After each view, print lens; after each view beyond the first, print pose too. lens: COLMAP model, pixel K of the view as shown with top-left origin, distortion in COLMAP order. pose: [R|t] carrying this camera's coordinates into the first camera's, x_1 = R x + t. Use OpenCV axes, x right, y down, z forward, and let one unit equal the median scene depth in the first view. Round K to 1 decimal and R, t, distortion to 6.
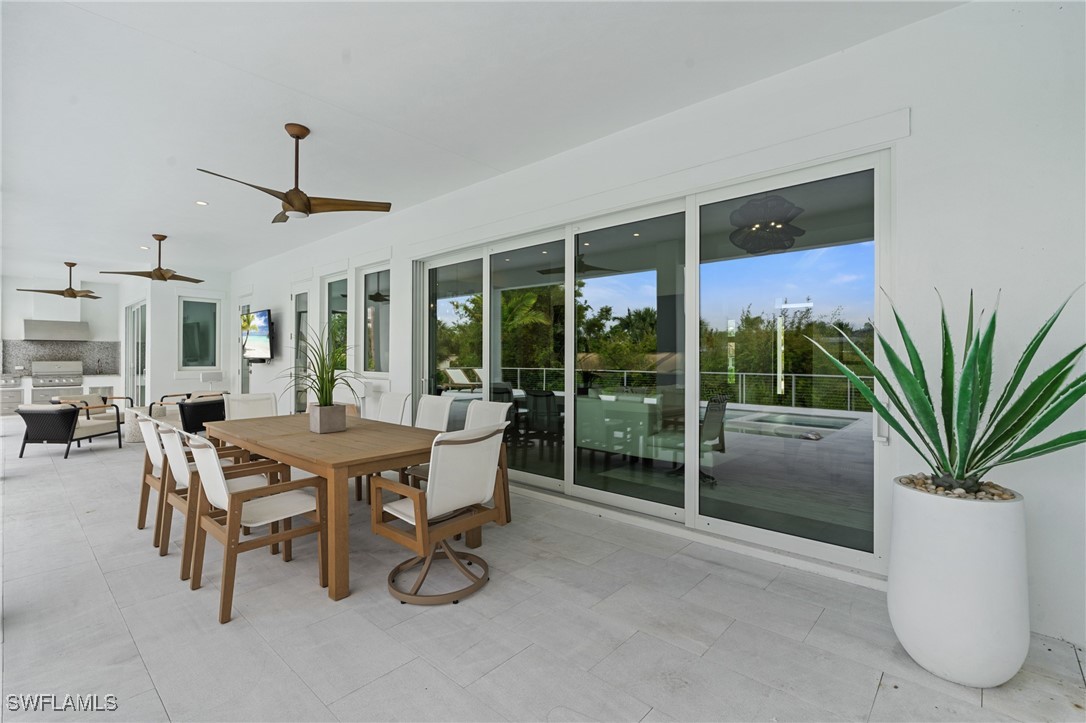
lens RADIAL K [[496.6, 0, 544.9], [0, 496.6, 354.7], [0, 0, 1]] dist [-0.001154, -0.000049]
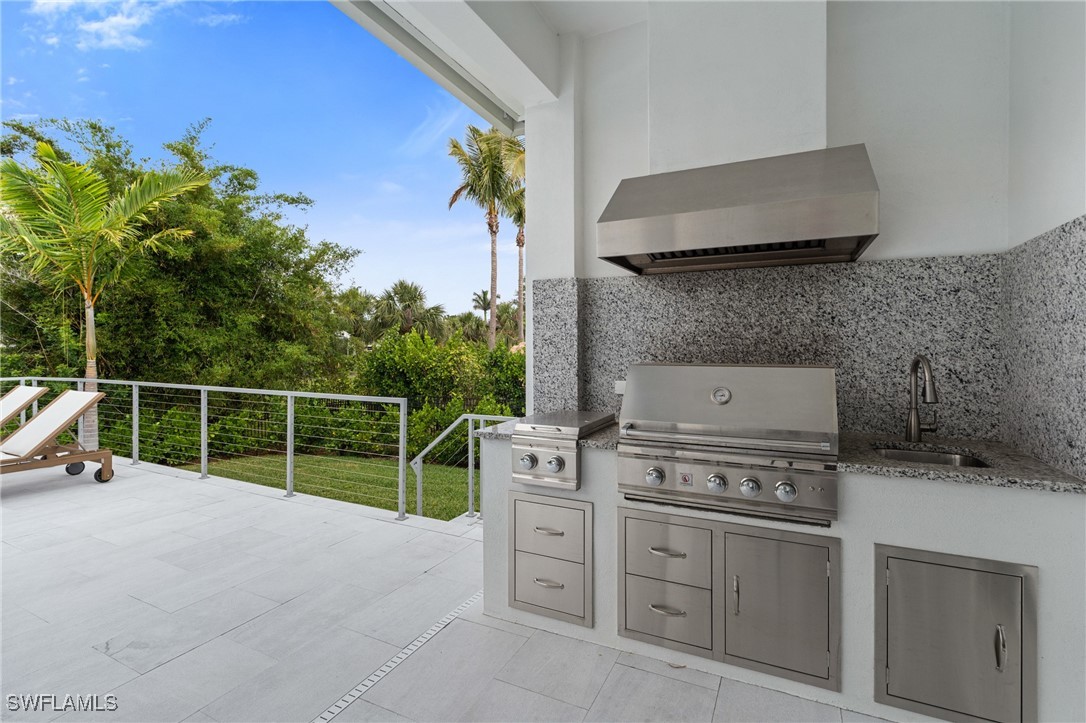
lens RADIAL K [[496.6, 0, 544.9], [0, 496.6, 354.7], [0, 0, 1]] dist [-0.001154, -0.000049]
pose [[0.284371, 0.005695, -0.958697, -0.813898], [0.005903, 0.999953, 0.007691, 0.007934], [0.958696, -0.007846, 0.284324, 0.873205]]
